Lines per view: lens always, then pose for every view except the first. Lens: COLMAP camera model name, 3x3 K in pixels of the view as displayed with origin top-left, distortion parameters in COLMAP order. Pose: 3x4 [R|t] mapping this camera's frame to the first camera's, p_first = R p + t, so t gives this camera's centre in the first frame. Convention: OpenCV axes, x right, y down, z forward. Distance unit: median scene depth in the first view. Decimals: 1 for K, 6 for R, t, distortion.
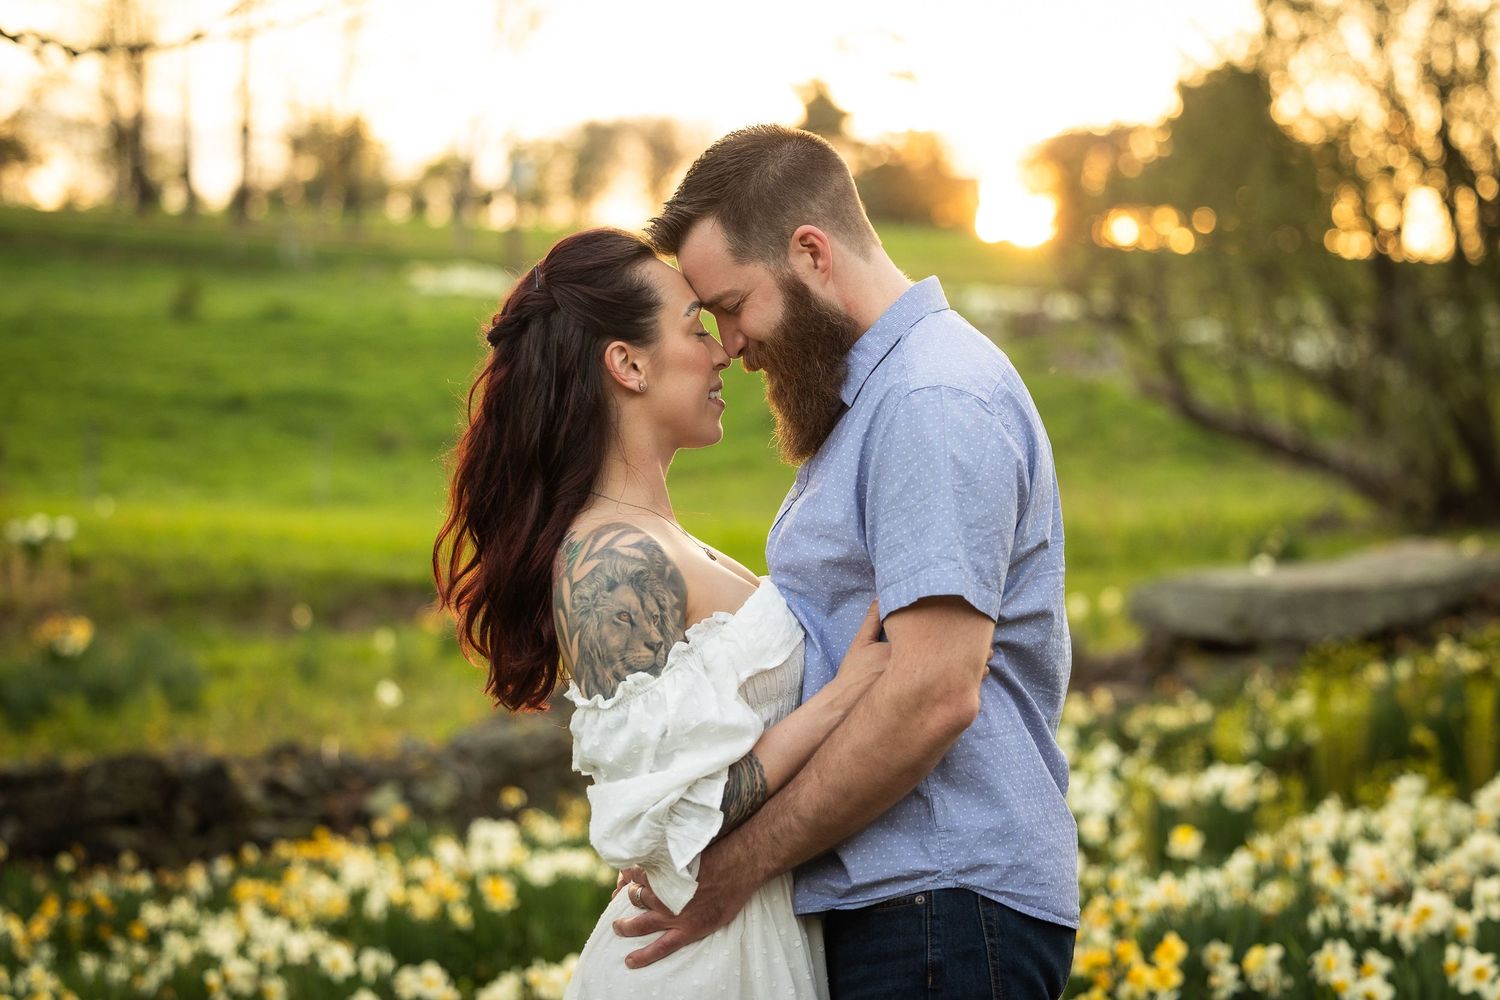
lens RADIAL K [[3656.0, 0, 750.0], [0, 3656.0, 500.0], [0, 0, 1]] dist [0.040485, -0.029370]
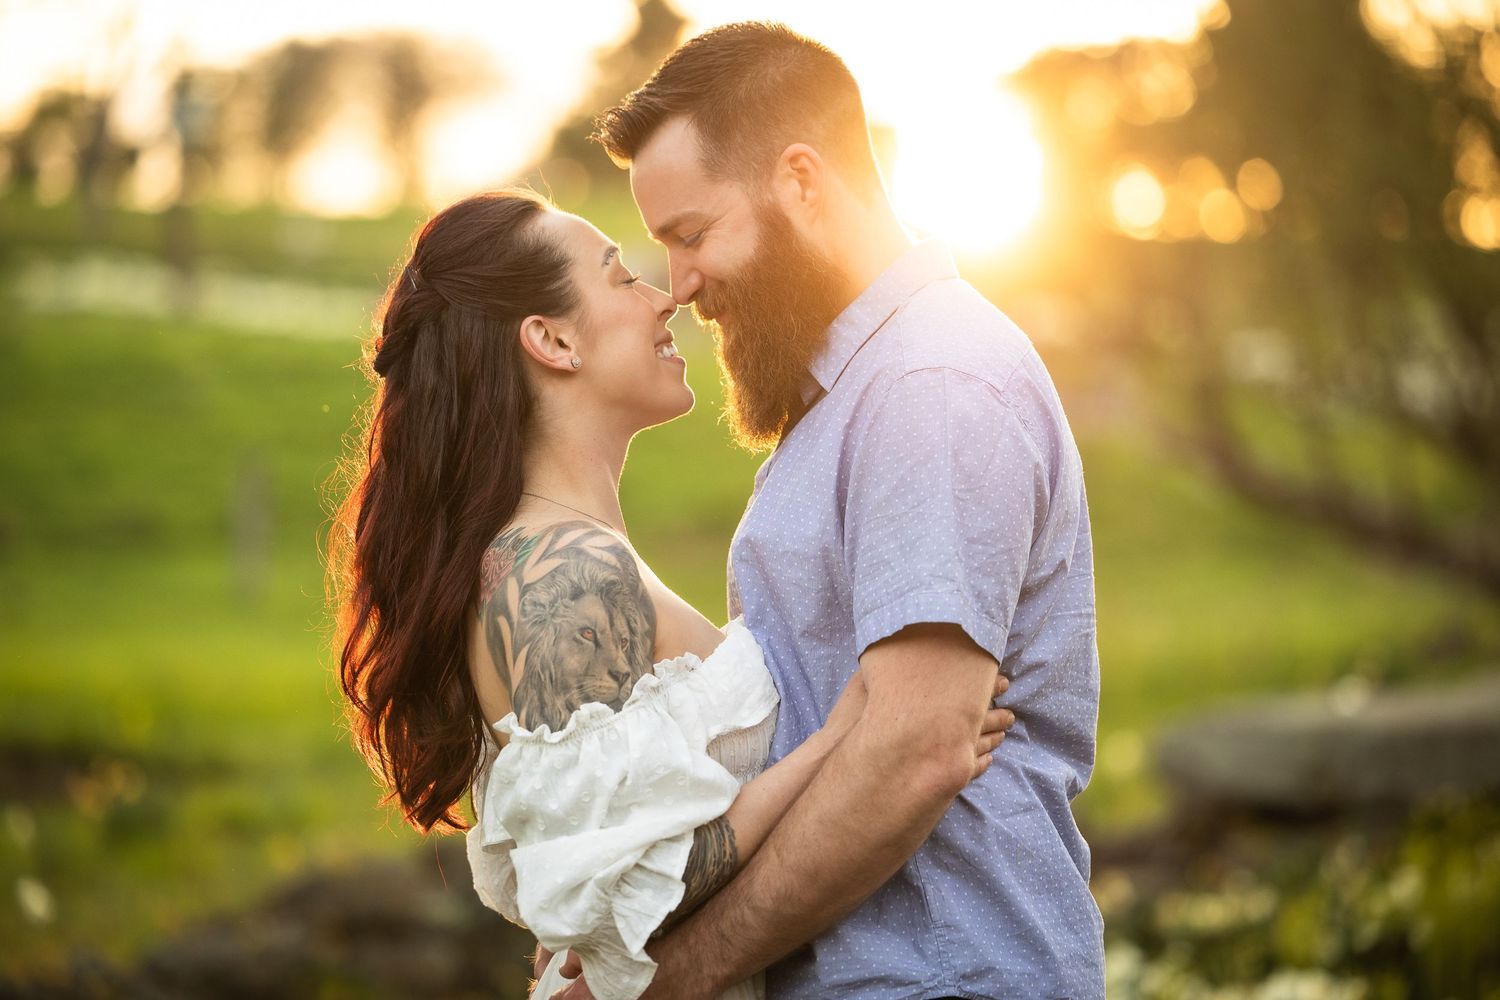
lens RADIAL K [[5991.1, 0, 750.0], [0, 5991.1, 500.0], [0, 0, 1]] dist [-0.094525, 1.825439]
pose [[0.999236, -0.004676, 0.038809, -0.023727], [0.005647, 0.999672, -0.024969, 0.018050], [-0.038679, 0.025169, 0.998935, -0.183496]]
